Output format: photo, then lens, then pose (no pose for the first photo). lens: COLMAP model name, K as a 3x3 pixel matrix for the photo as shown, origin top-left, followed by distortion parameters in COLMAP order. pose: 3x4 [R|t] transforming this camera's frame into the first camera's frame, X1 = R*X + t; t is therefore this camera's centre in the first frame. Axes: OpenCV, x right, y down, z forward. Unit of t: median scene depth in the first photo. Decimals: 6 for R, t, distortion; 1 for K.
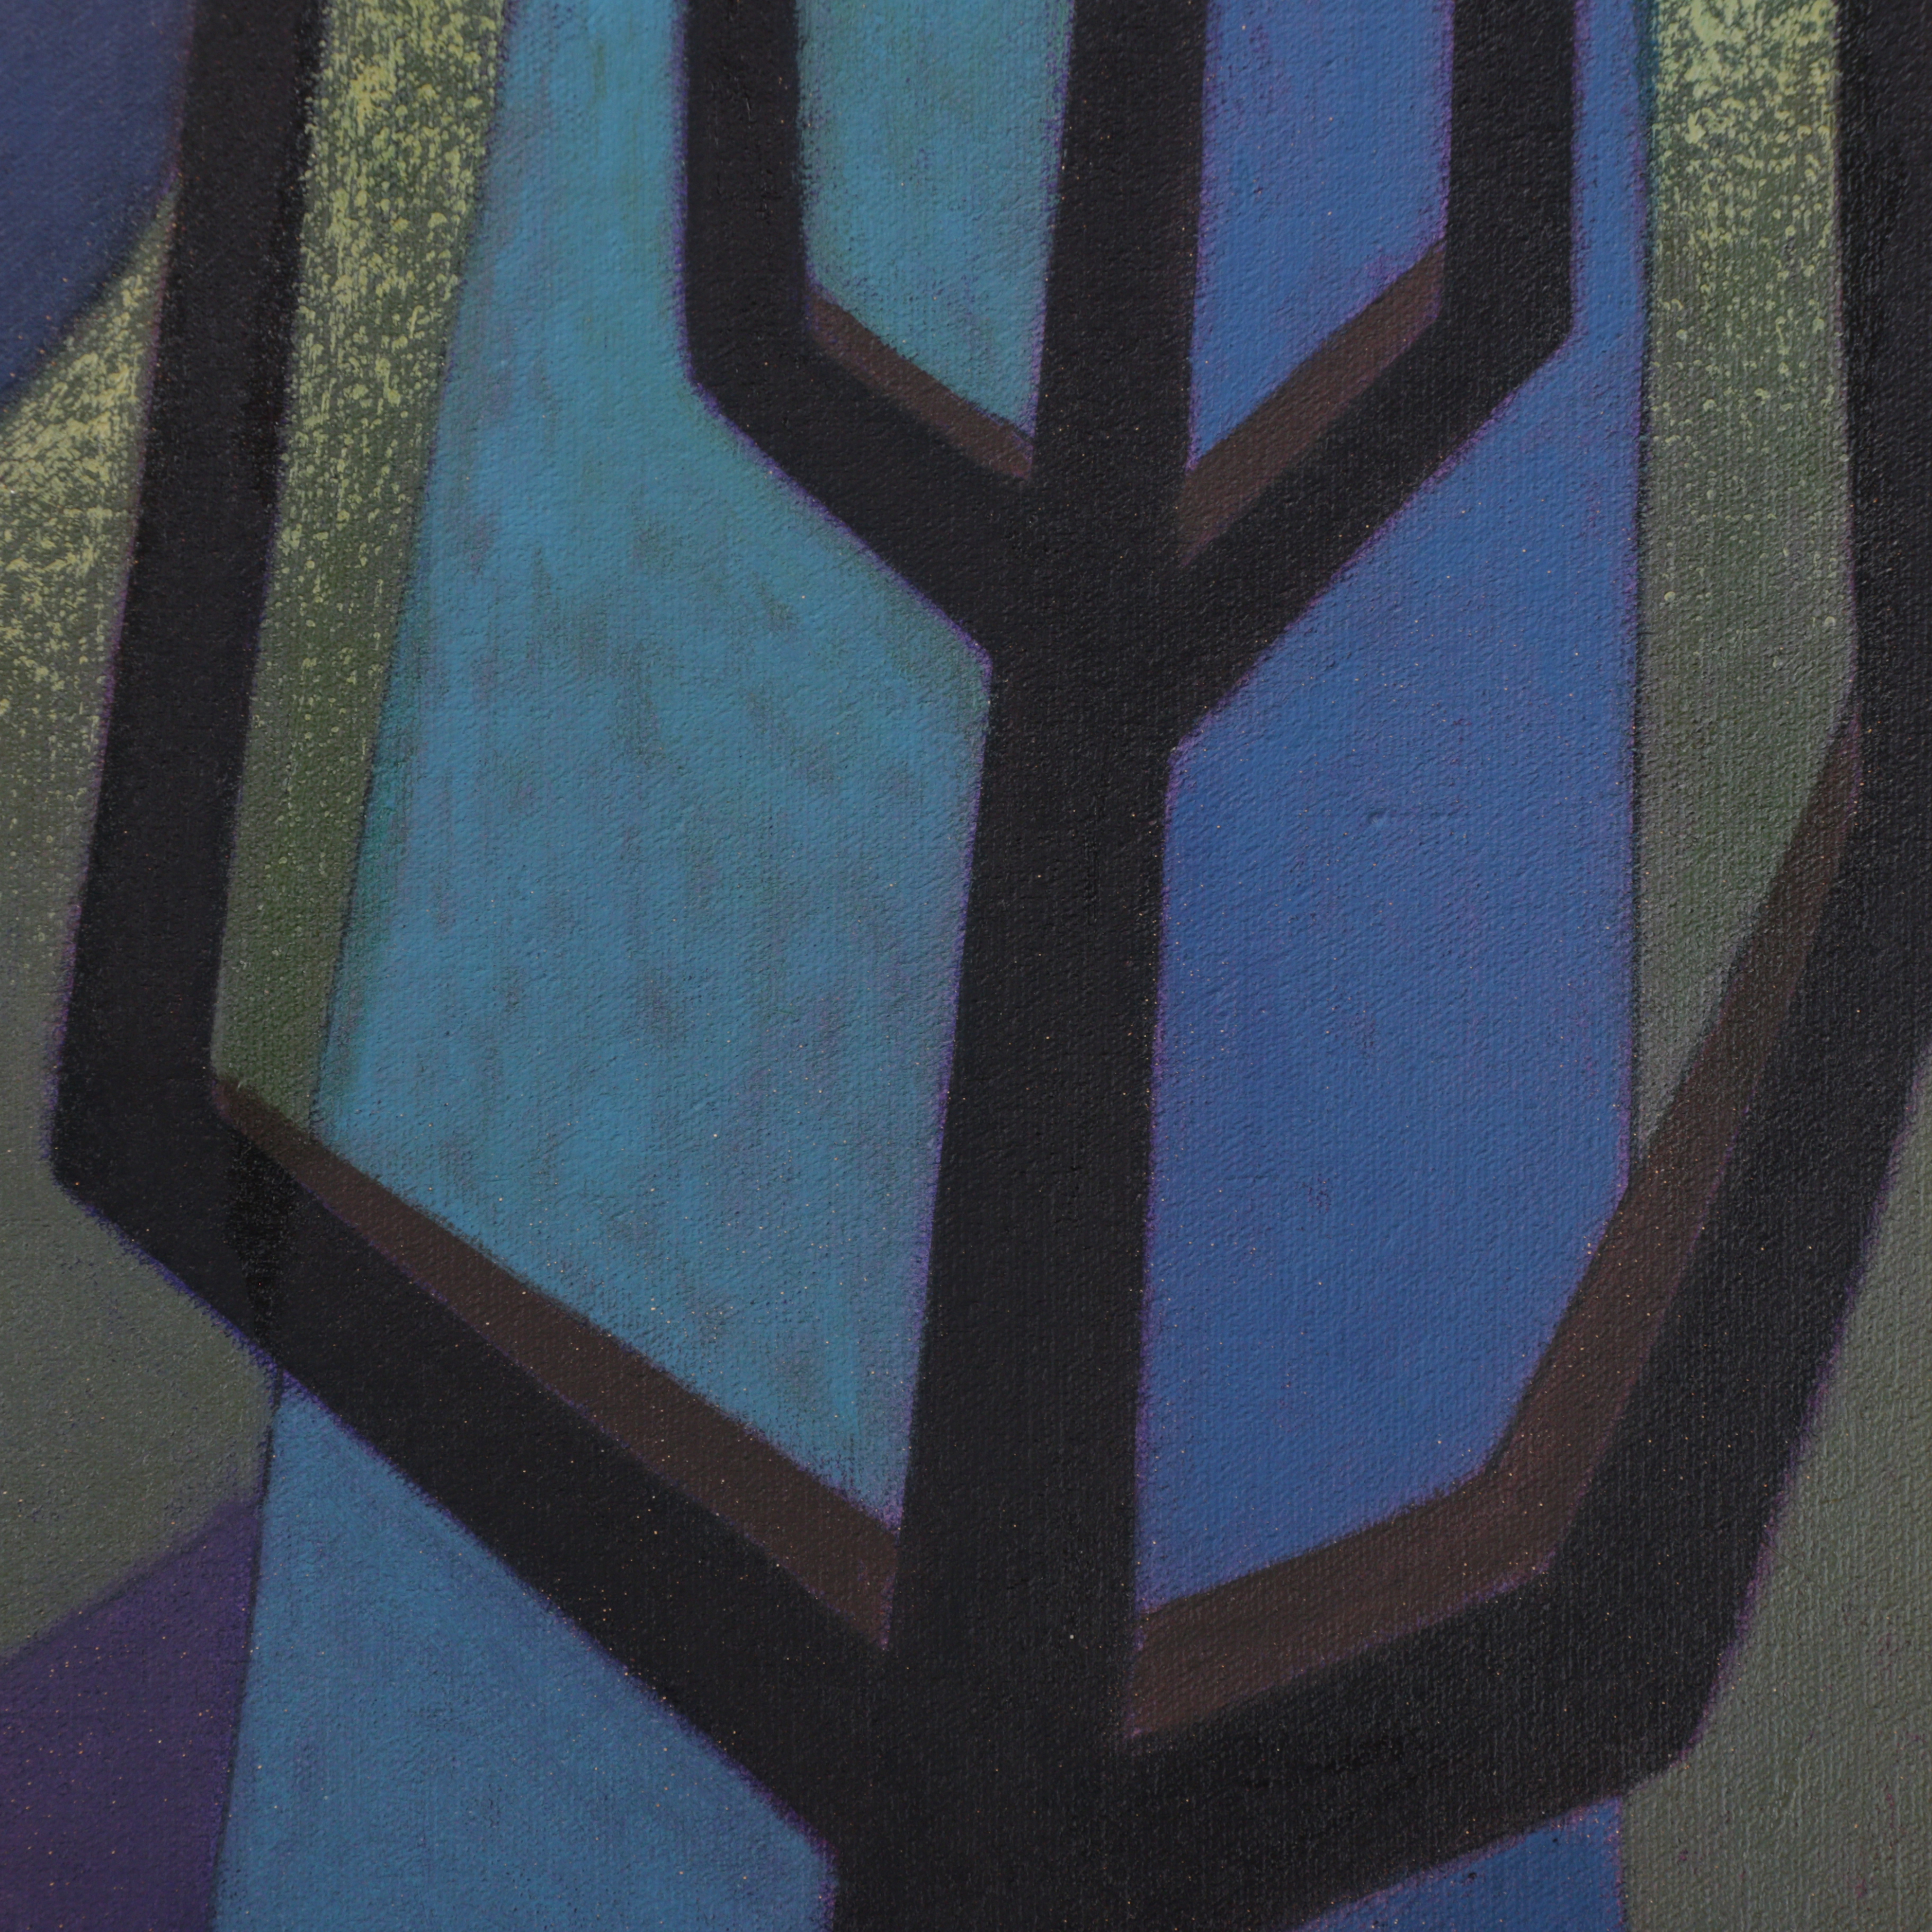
lens RADIAL K [[7346.5, 0, 964.4], [0, 7346.5, 963.2], [0, 0, 1]] dist [0.239912, 0.000000]
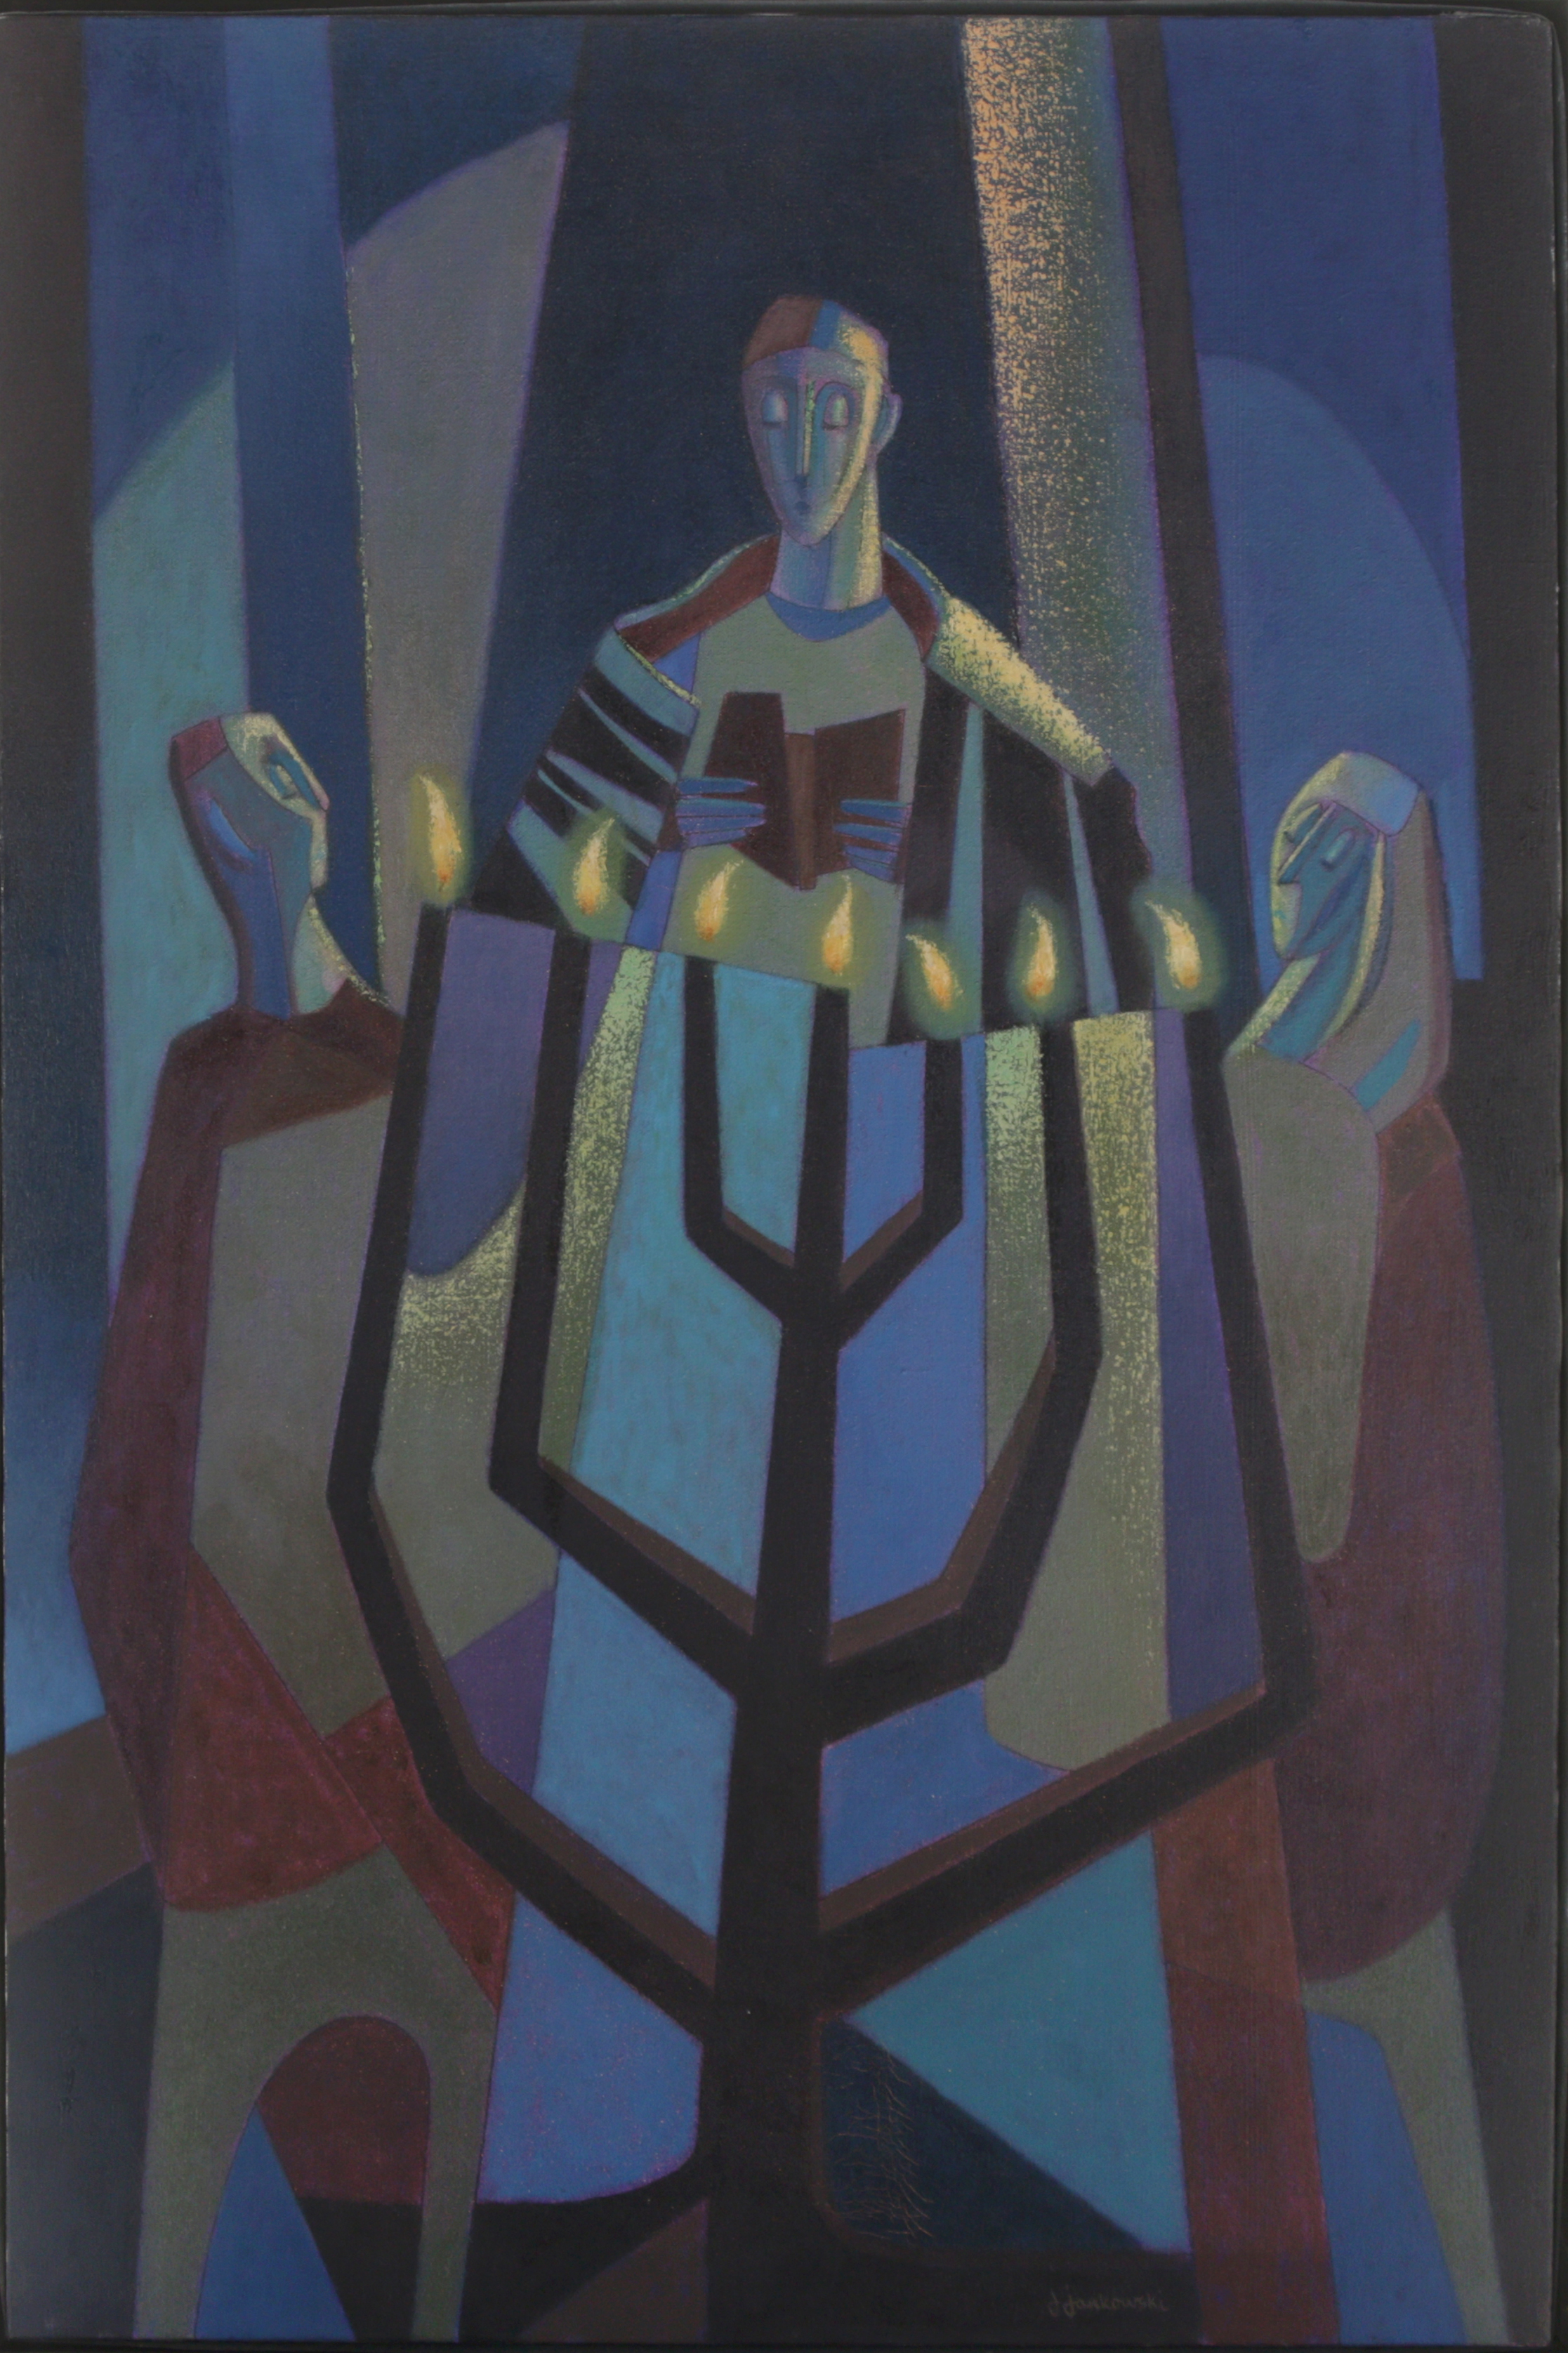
lens RADIAL K [[5539.3, 0, 779.1], [0, 5539.3, 1185.4], [0, 0, 1]] dist [-0.056681, 0.000000]
pose [[0.999823, -0.009992, -0.015942, 0.041344], [0.009583, 0.999628, -0.025541, -0.039554], [0.016191, 0.025384, 0.999547, -1.395950]]
